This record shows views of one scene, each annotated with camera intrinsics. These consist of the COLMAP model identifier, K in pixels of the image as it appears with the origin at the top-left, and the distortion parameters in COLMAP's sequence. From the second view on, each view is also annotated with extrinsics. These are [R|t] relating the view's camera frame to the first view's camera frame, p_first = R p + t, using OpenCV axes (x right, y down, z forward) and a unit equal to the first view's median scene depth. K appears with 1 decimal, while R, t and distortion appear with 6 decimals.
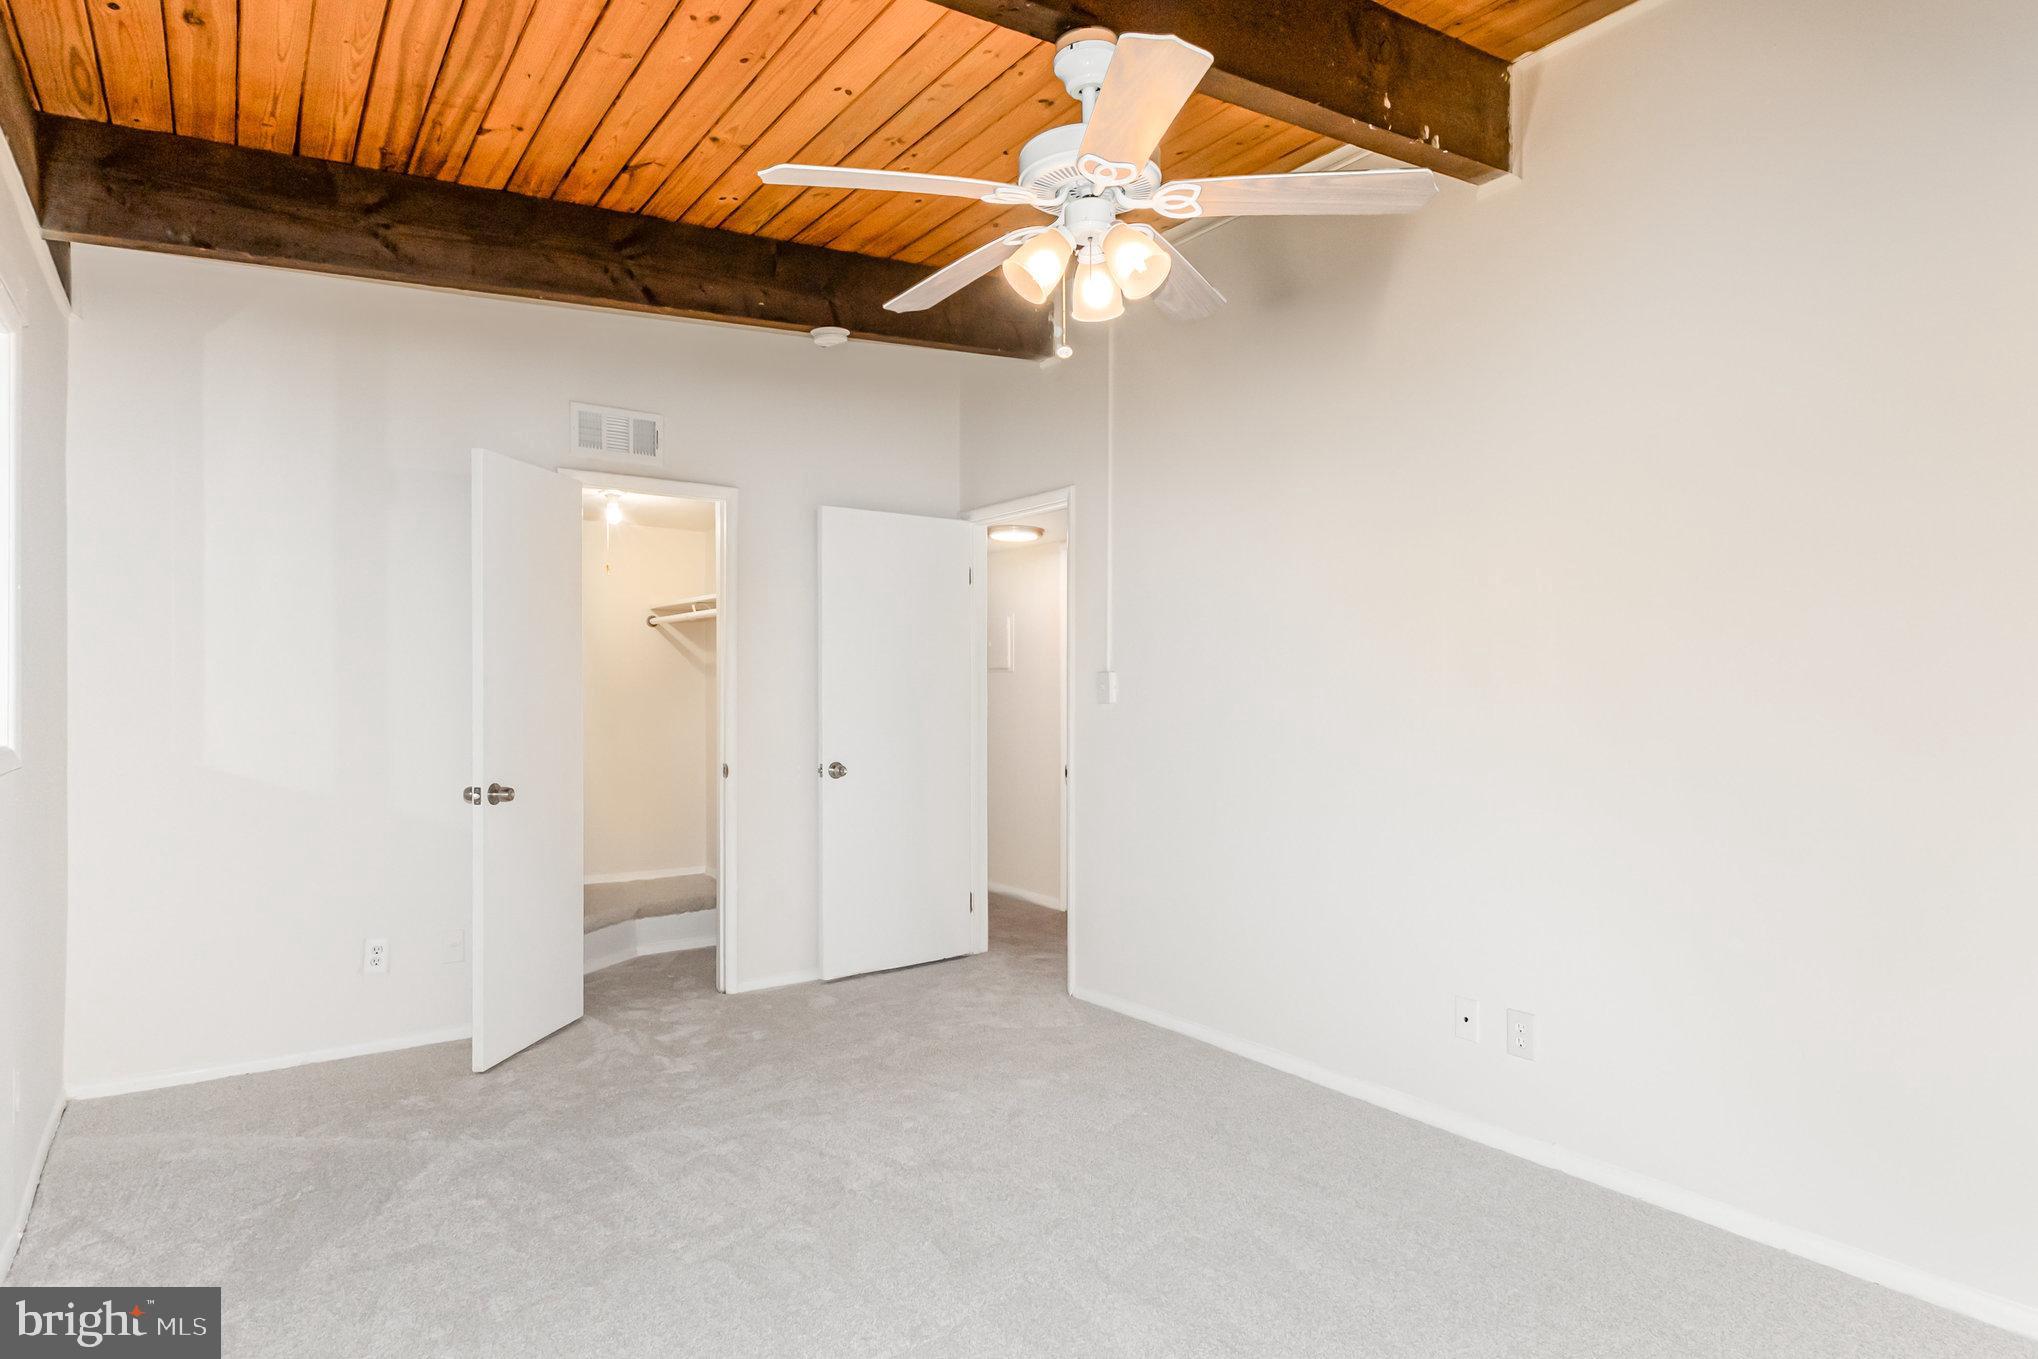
lens RADIAL K [[1140.3, 0, 1017.0], [0, 1140.3, 684.8], [0, 0, 1]] dist [0.008853, -0.001924]
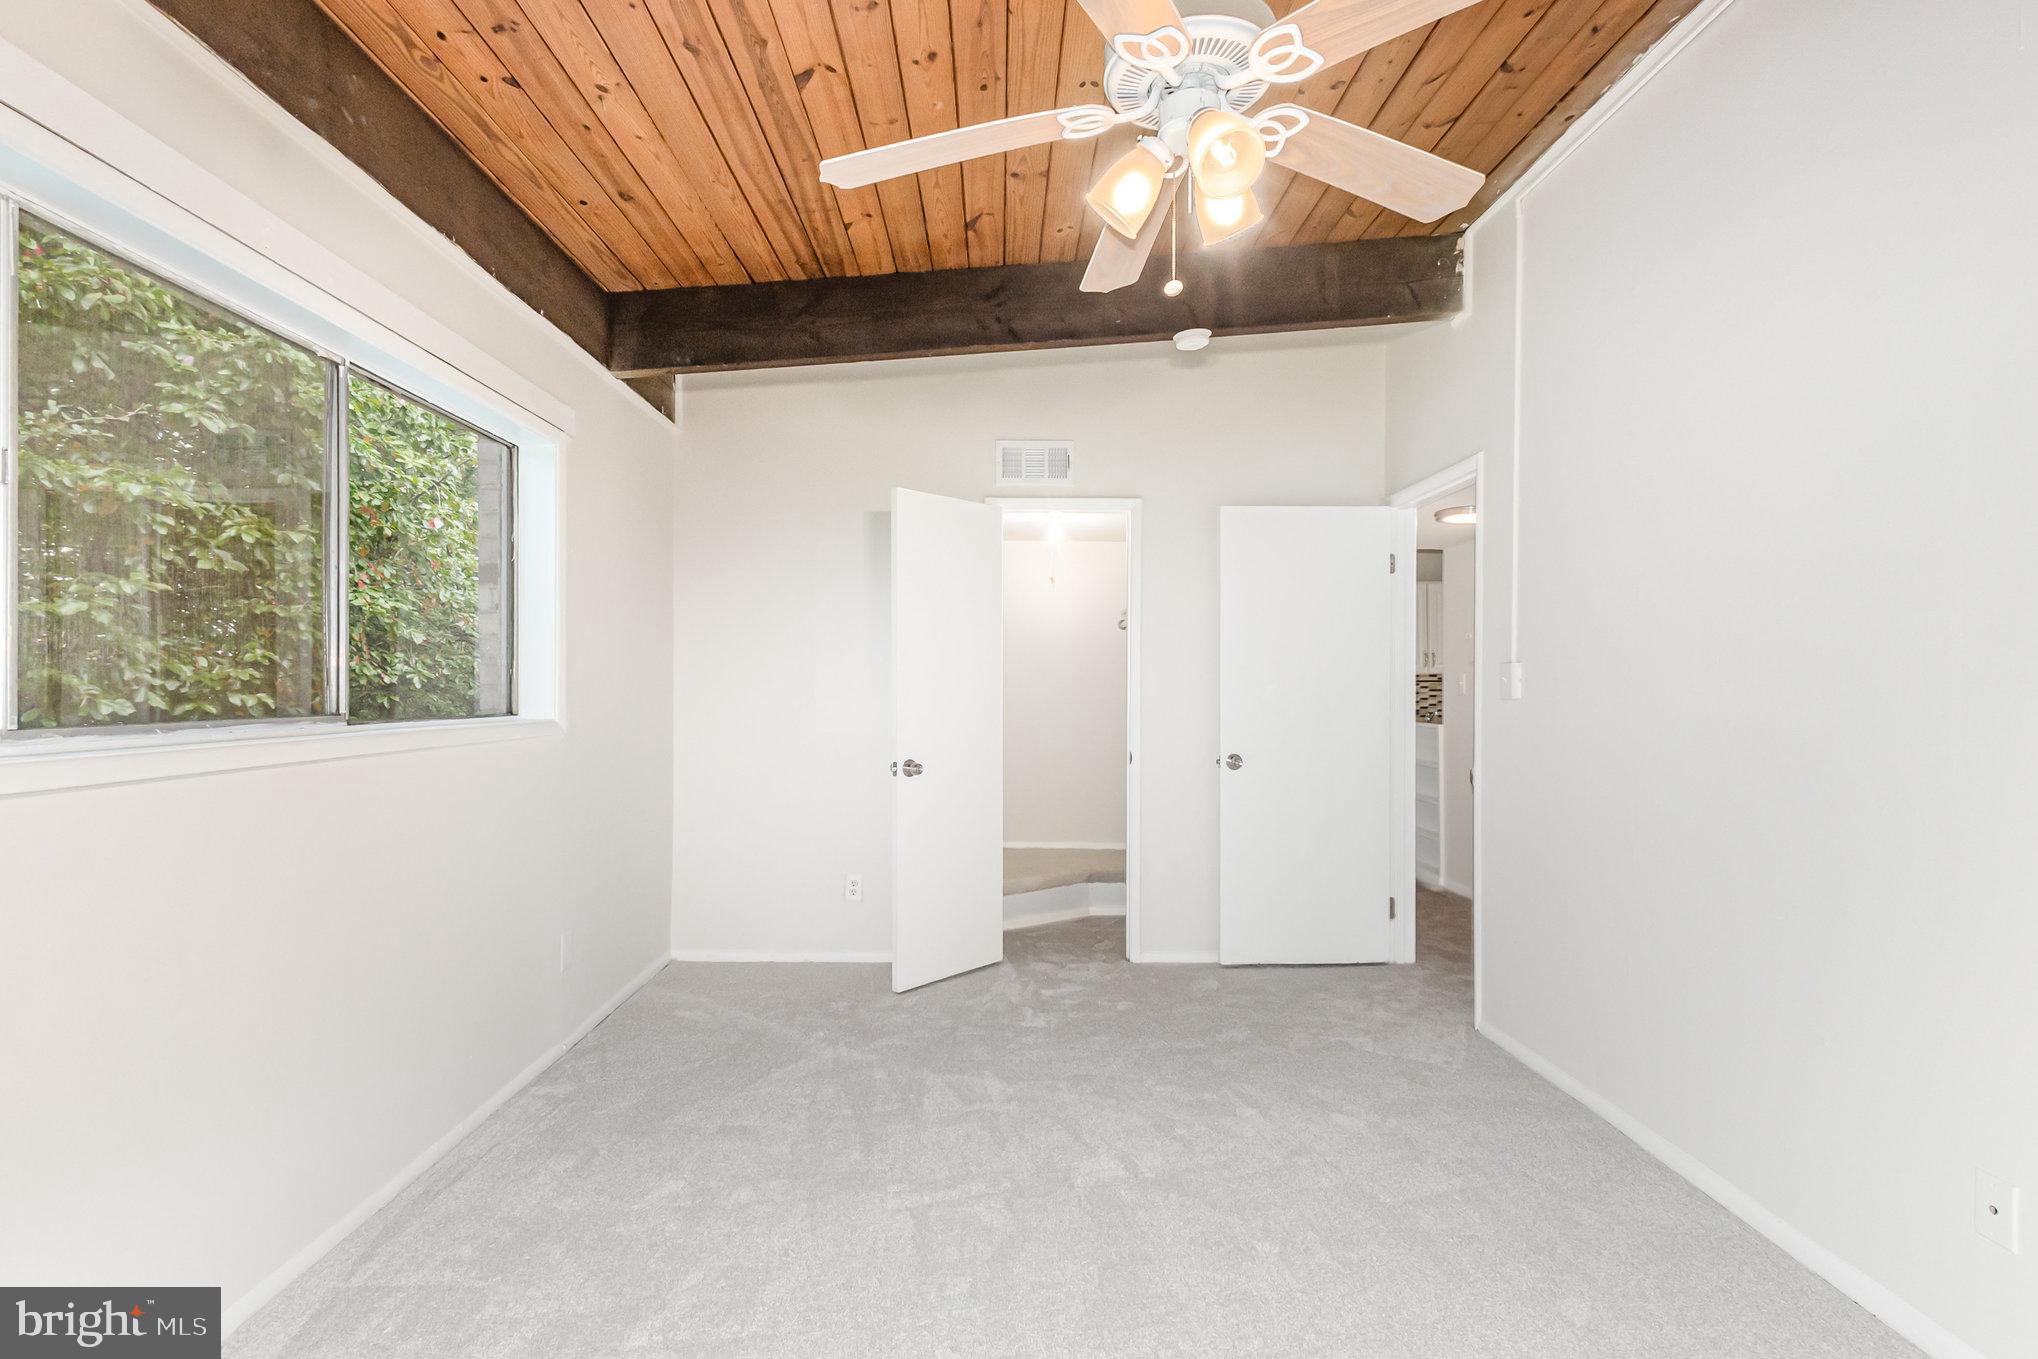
lens RADIAL K [[967.0, 0, 1019.1], [0, 967.0, 681.0], [0, 0, 1]] dist [0.021067, -0.005182]
pose [[0.811207, -0.001723, -0.584756, 0.245415], [0.000473, 0.999997, -0.002289, 0.004930], [0.584759, 0.001580, 0.811206, 0.223842]]
